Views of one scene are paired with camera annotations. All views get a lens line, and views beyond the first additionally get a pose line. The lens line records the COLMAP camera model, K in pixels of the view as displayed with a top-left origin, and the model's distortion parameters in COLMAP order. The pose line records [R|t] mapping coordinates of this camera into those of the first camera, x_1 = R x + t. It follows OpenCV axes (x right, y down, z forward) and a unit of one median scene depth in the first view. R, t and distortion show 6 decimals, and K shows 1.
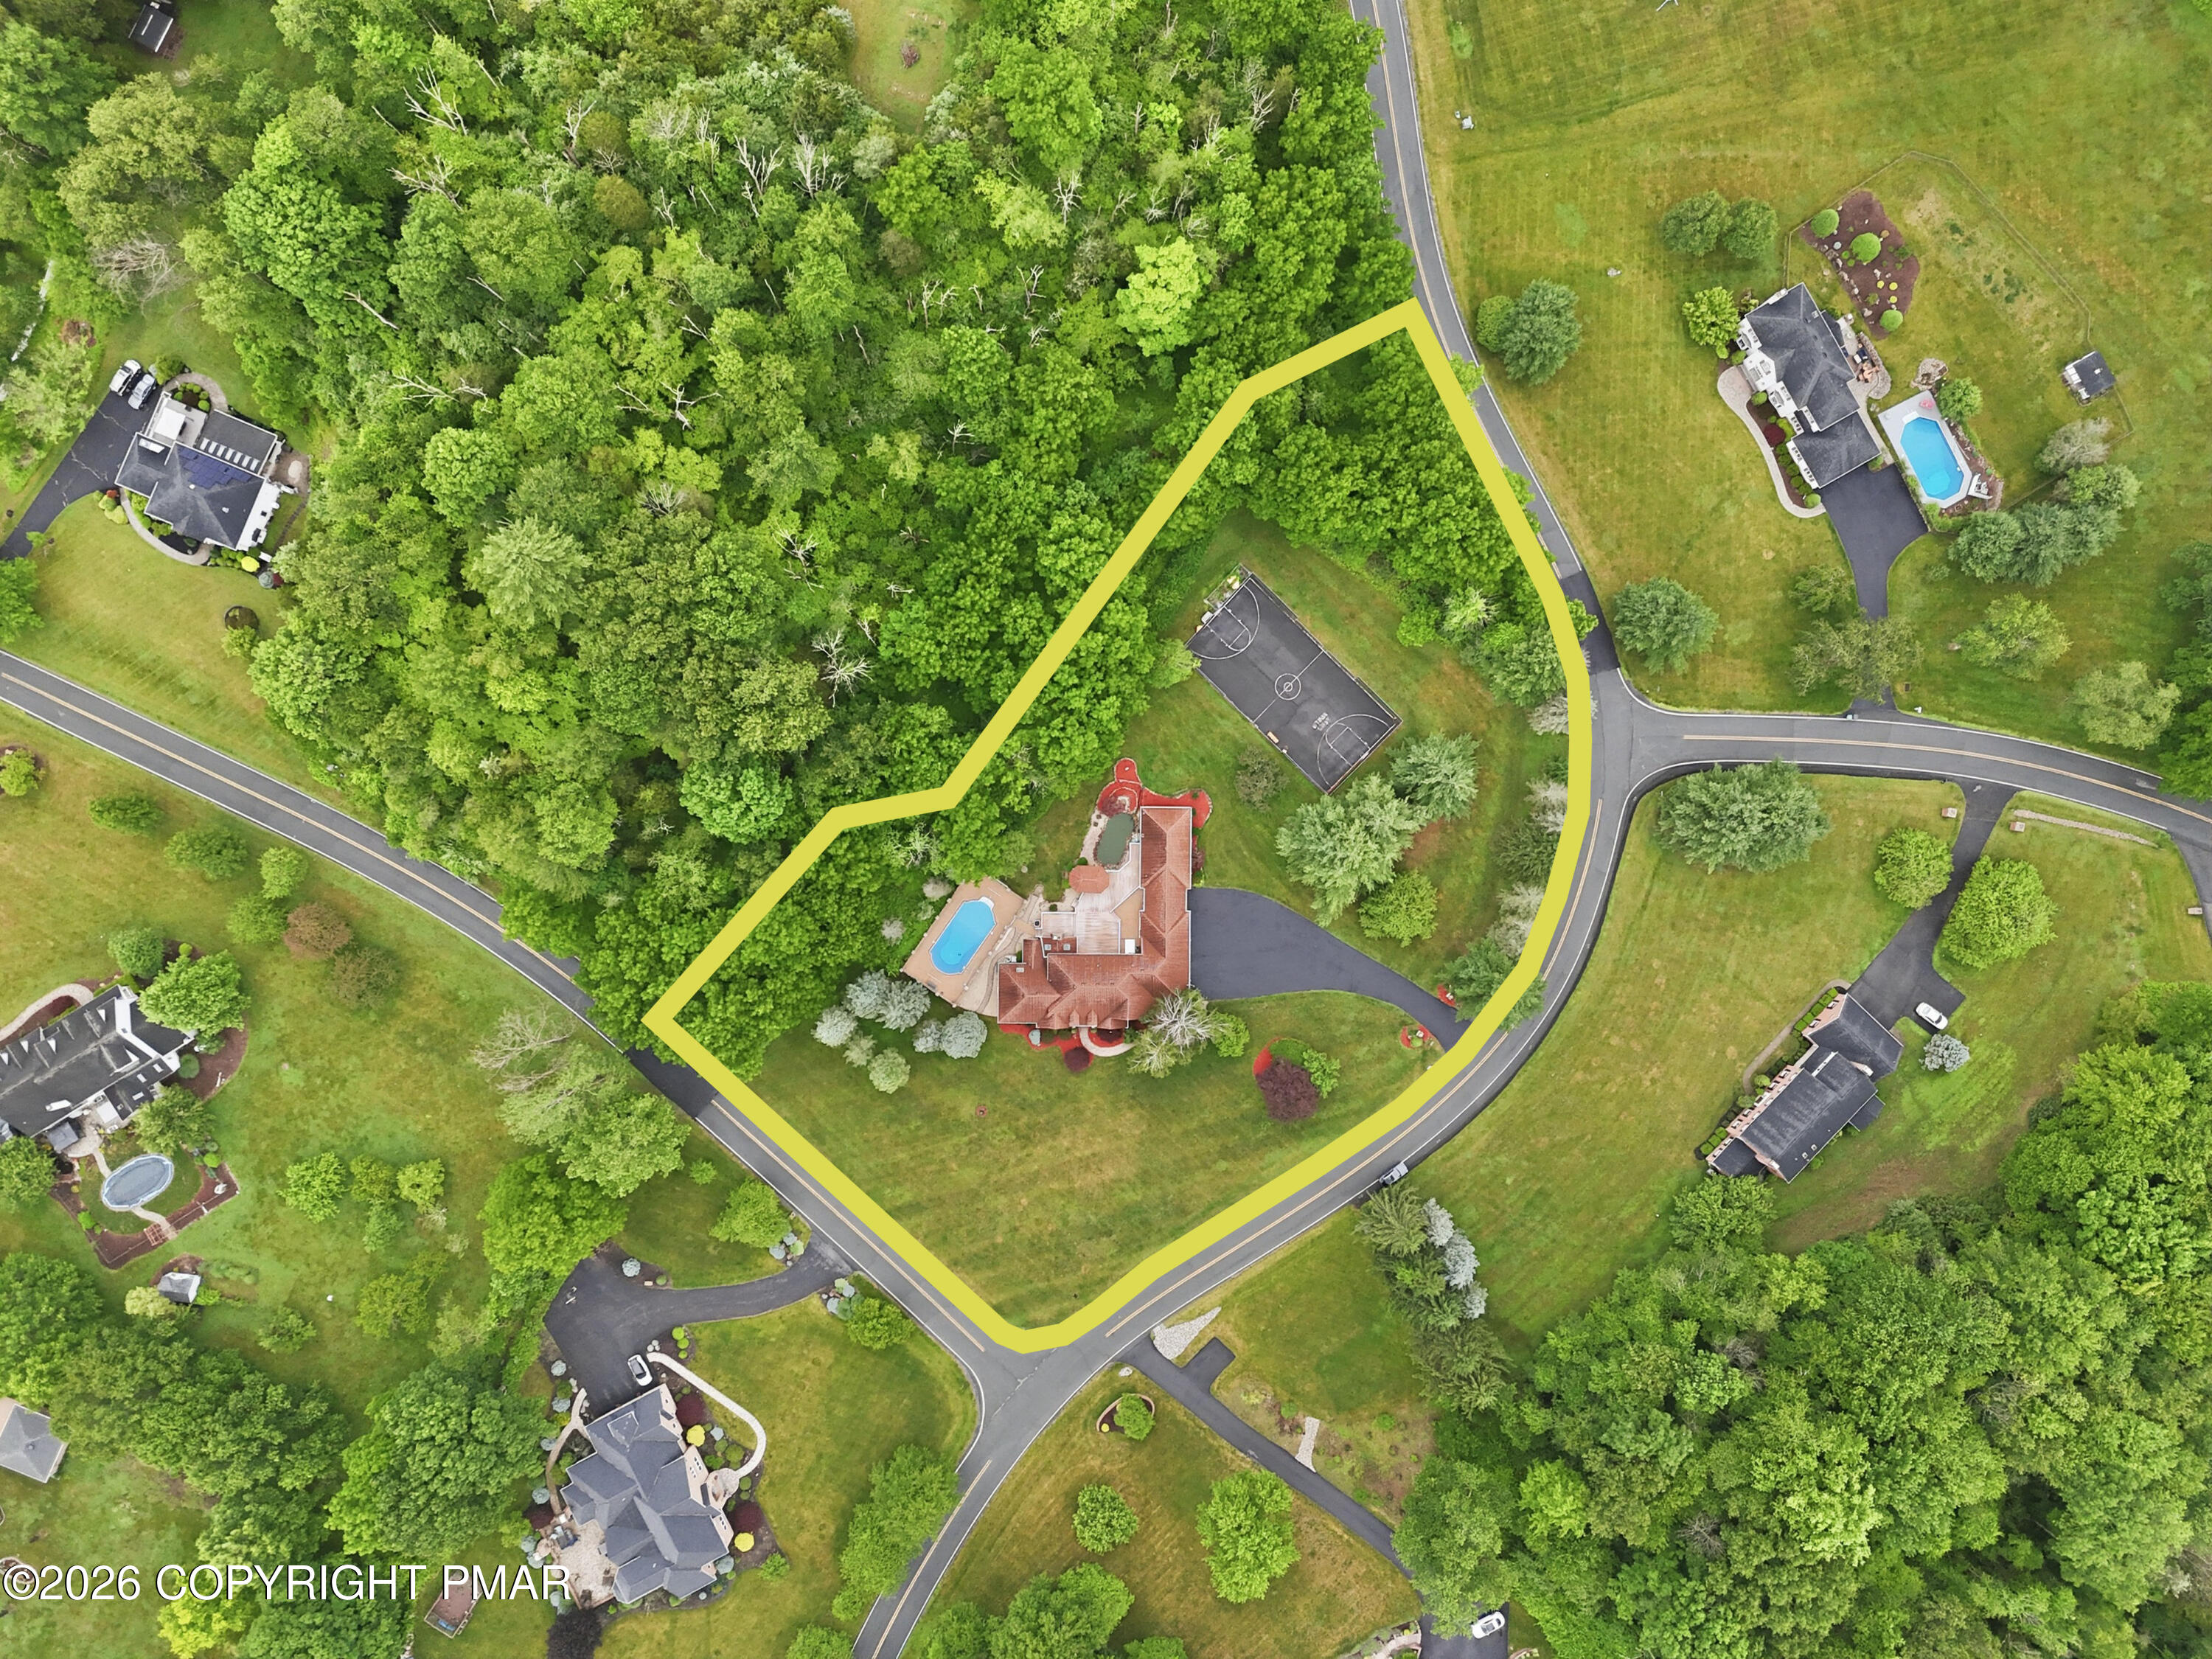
lens RADIAL K [[1605.2, 0, 1106.0], [0, 1605.2, 829.5], [0, 0, 1]] dist [0.069805, -0.074303]
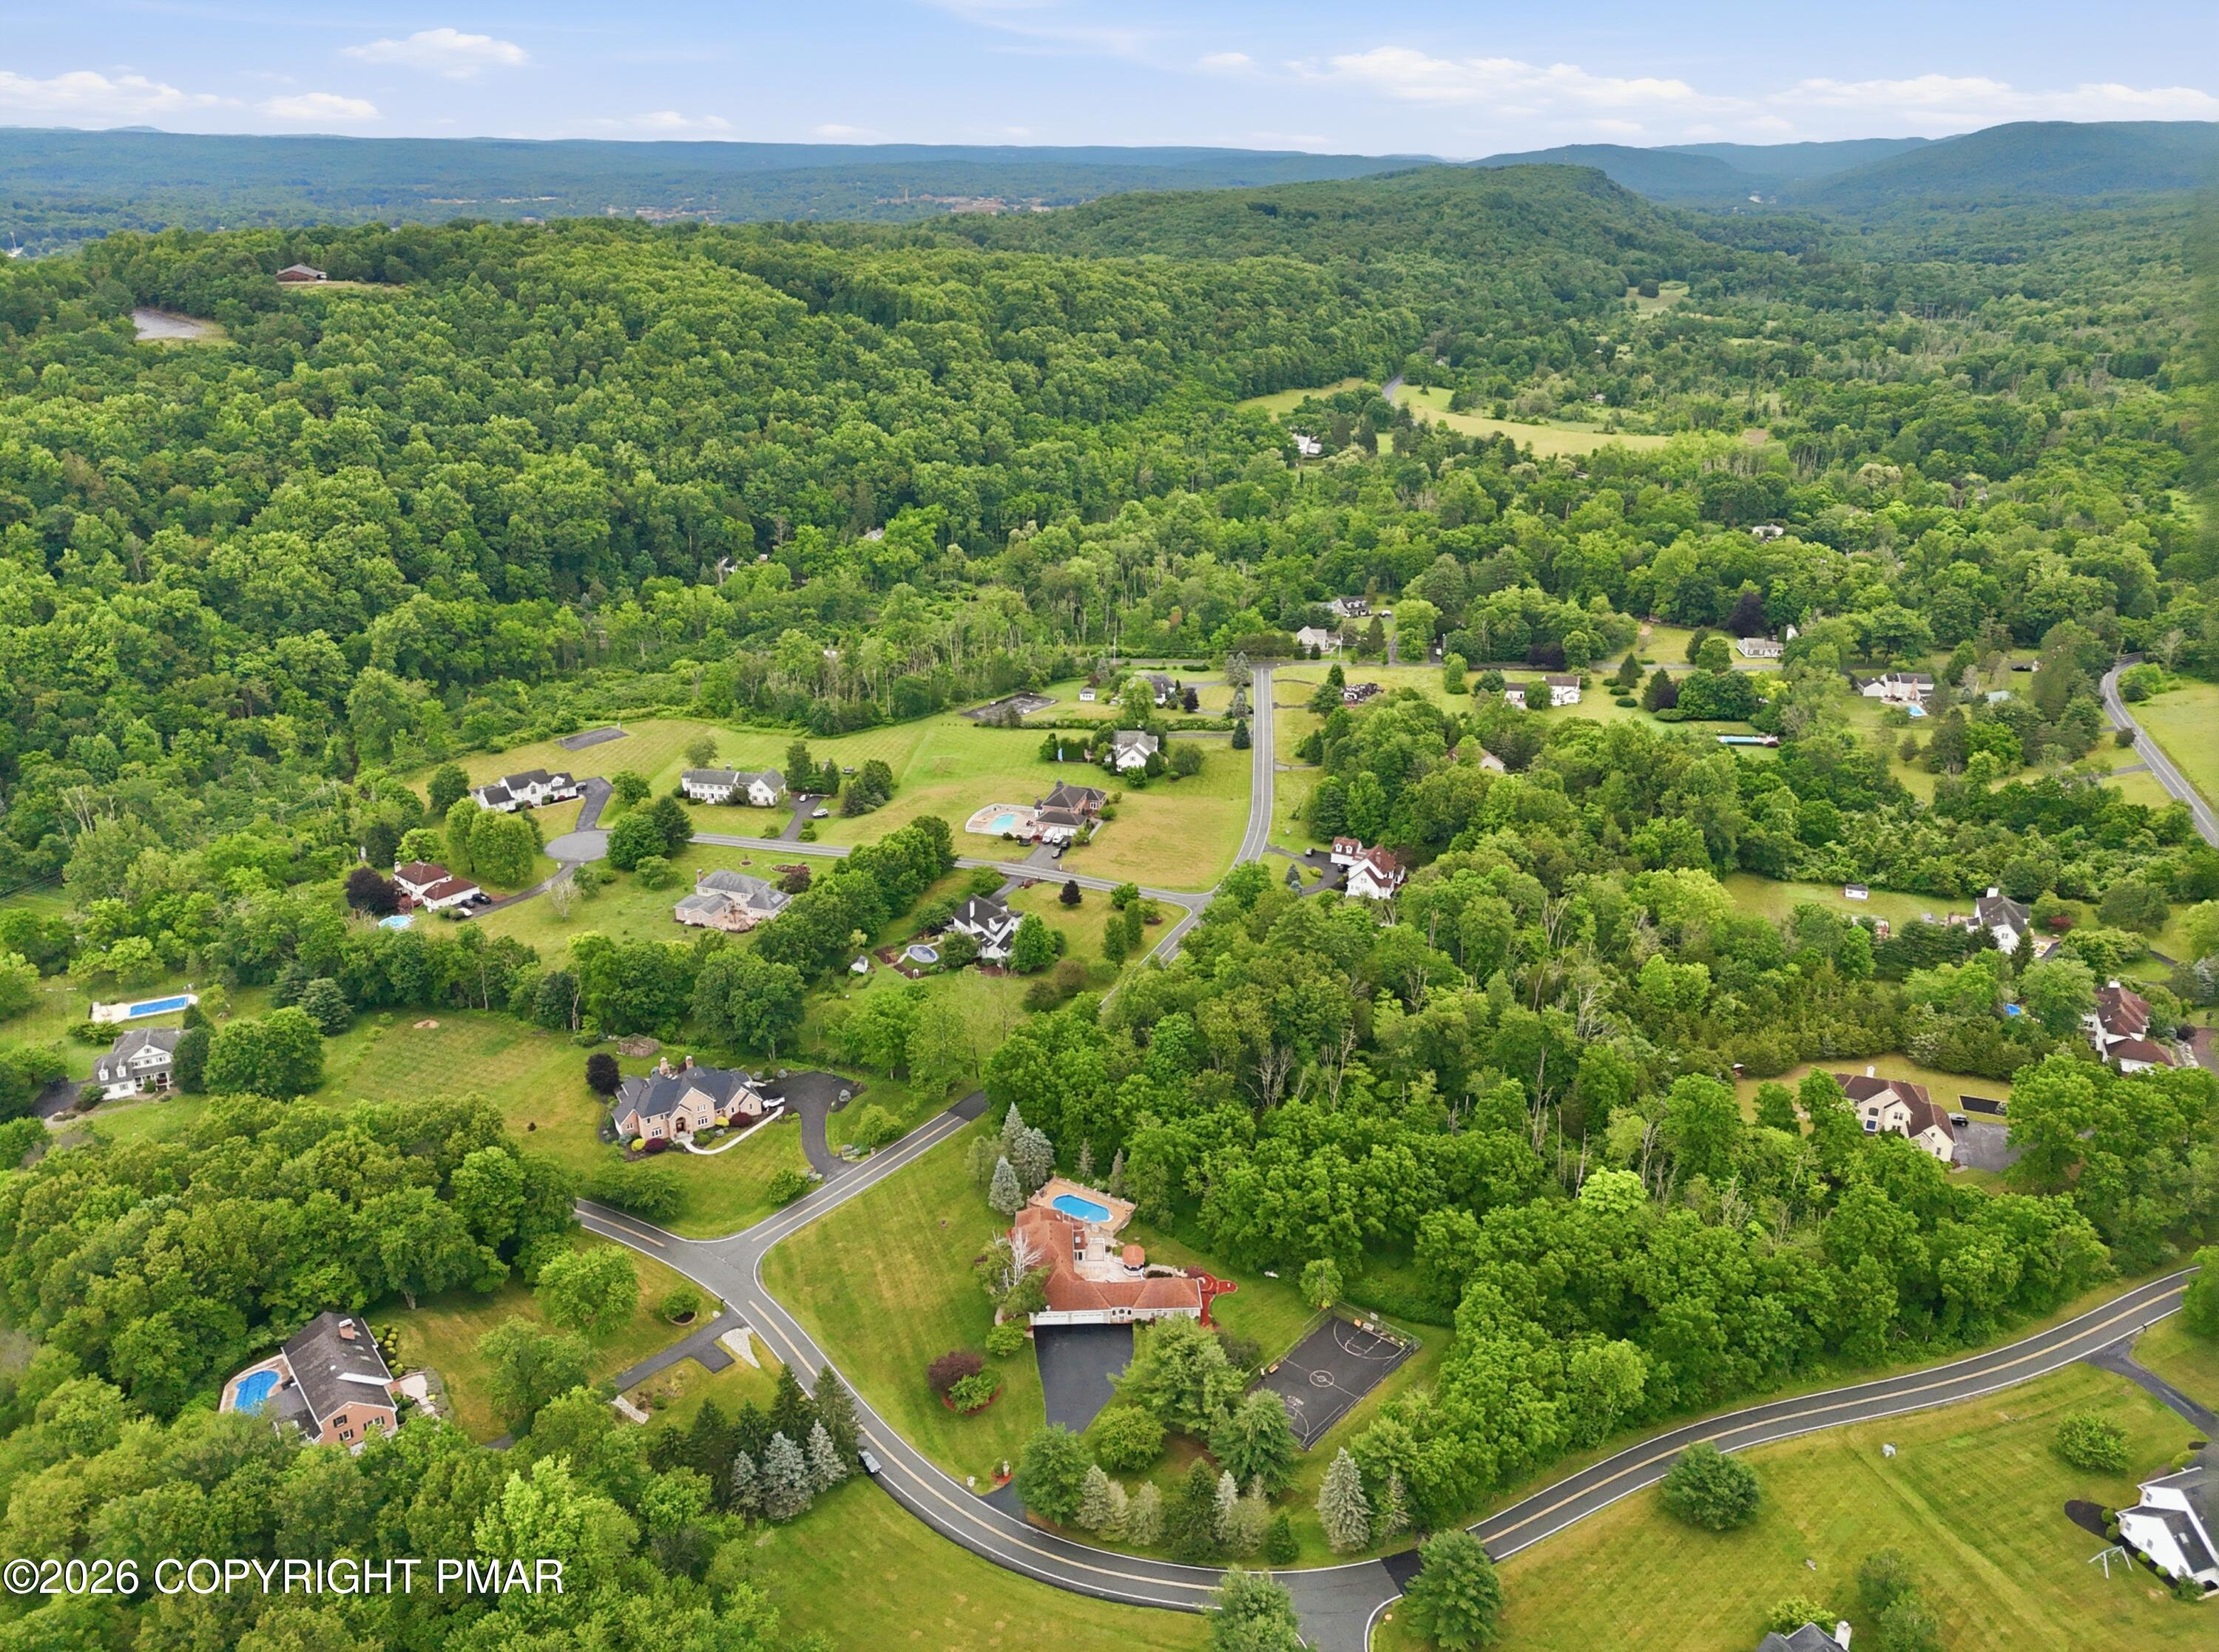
lens RADIAL K [[1604.8, 0, 1109.5], [0, 1604.8, 826.0], [0, 0, 1]] dist [0.057114, -0.057239]
pose [[0.073303, 0.348977, -0.934260, 0.999454], [-0.997310, 0.025953, -0.068556, 0.123089], [0.000323, 0.936772, 0.349940, 0.262729]]
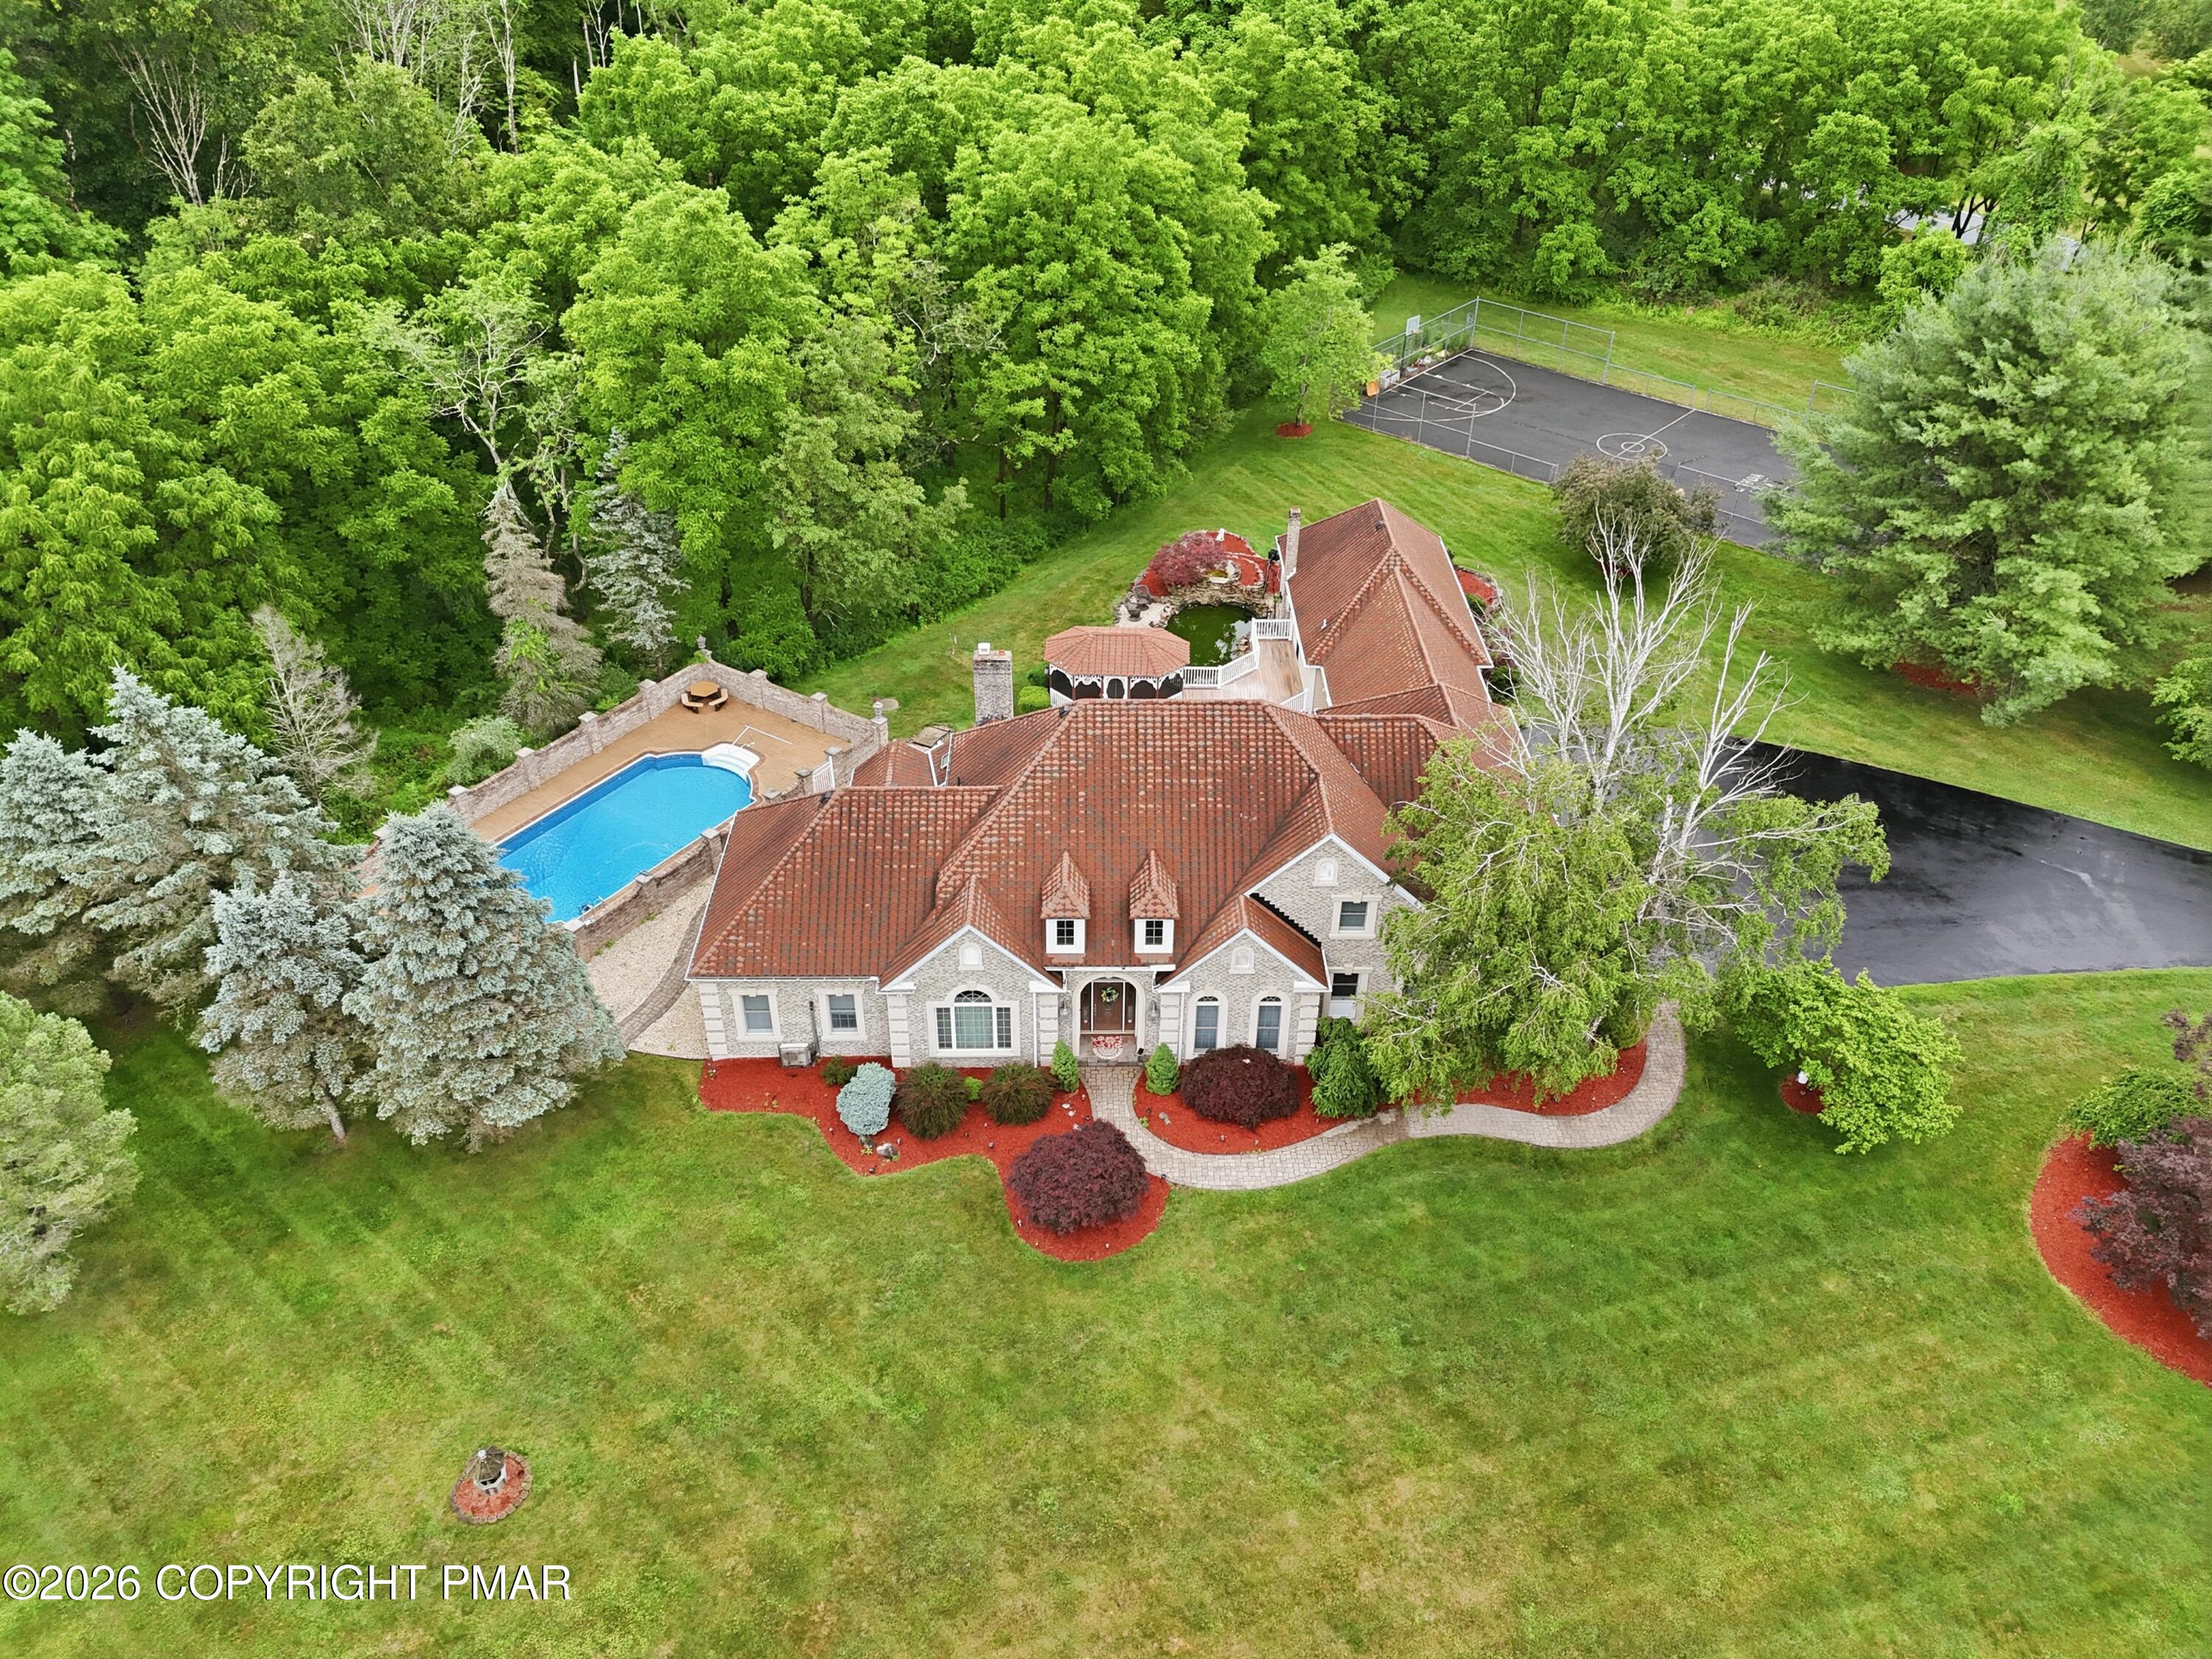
lens RADIAL K [[1611.5, 0, 1106.0], [0, 1611.5, 829.5], [0, 0, 1]] dist [0.034159, -0.005680]
pose [[0.999517, -0.030667, 0.005034, -0.014616], [0.022073, 0.586515, -0.809637, 0.268414], [0.021877, 0.809357, 0.586909, 0.849298]]
